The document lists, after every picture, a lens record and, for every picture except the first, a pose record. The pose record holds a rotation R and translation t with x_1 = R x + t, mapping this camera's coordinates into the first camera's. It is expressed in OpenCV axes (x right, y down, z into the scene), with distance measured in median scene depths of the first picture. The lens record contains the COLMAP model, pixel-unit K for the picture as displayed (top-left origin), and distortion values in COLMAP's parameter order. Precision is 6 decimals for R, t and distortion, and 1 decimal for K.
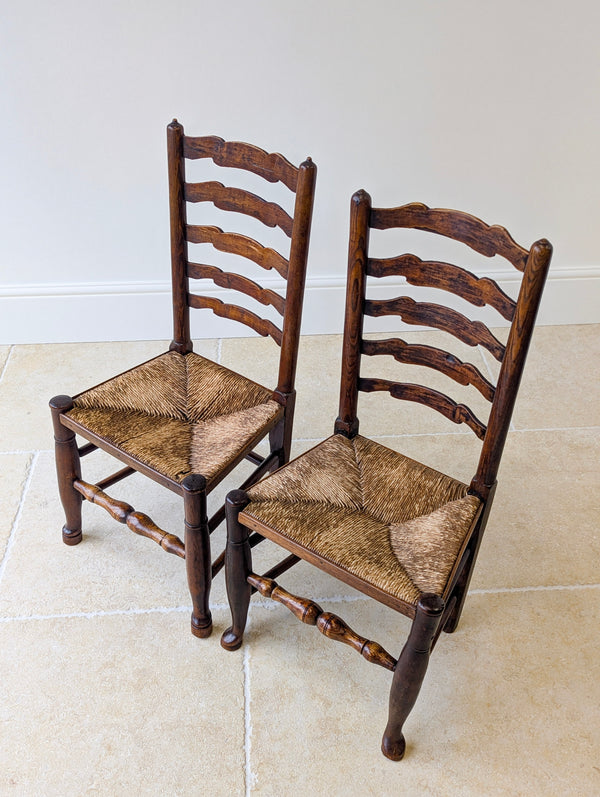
lens RADIAL K [[855.2, 0, 311.4], [0, 855.2, 398.3], [0, 0, 1]] dist [0.067768, 0.014244]
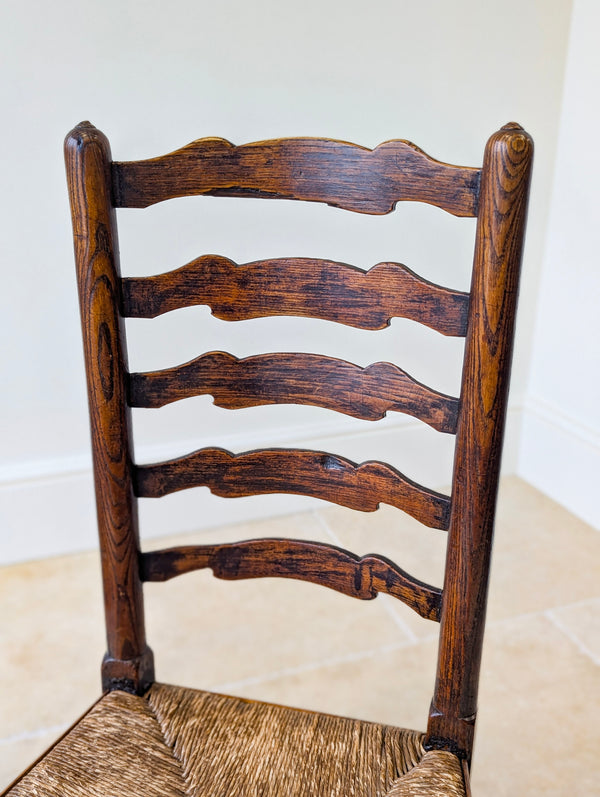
lens RADIAL K [[889.3, 0, 314.2], [0, 889.3, 410.4], [0, 0, 1]] dist [0.072333, -0.008041]
pose [[0.933444, -0.138654, 0.330842, -0.006206], [0.225294, 0.944294, -0.239898, 0.041158], [-0.279149, 0.298468, 0.912684, 0.513248]]
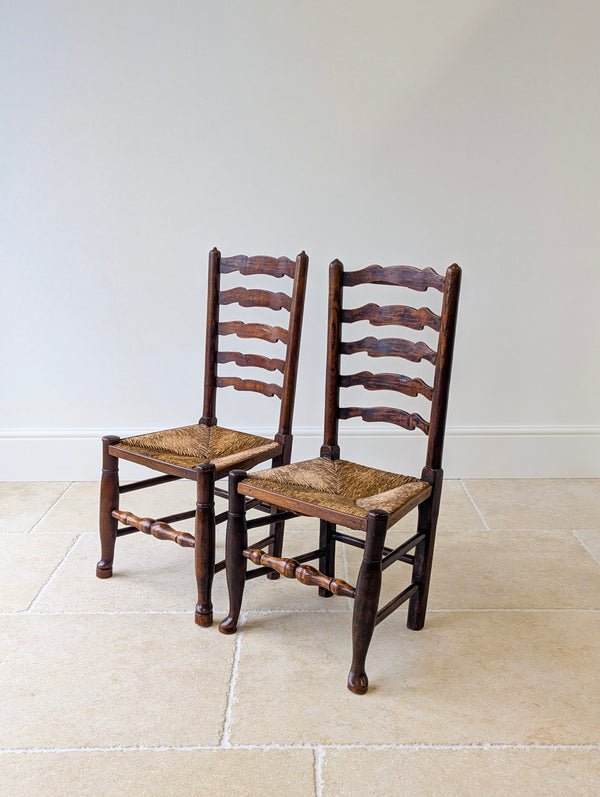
lens RADIAL K [[855.2, 0, 311.4], [0, 855.2, 398.3], [0, 0, 1]] dist [0.067768, 0.014244]
pose [[0.997825, 0.007361, -0.065505, 0.101126], [-0.033827, 0.910100, -0.413006, 0.510441], [0.056576, 0.414323, 0.908370, -0.196109]]
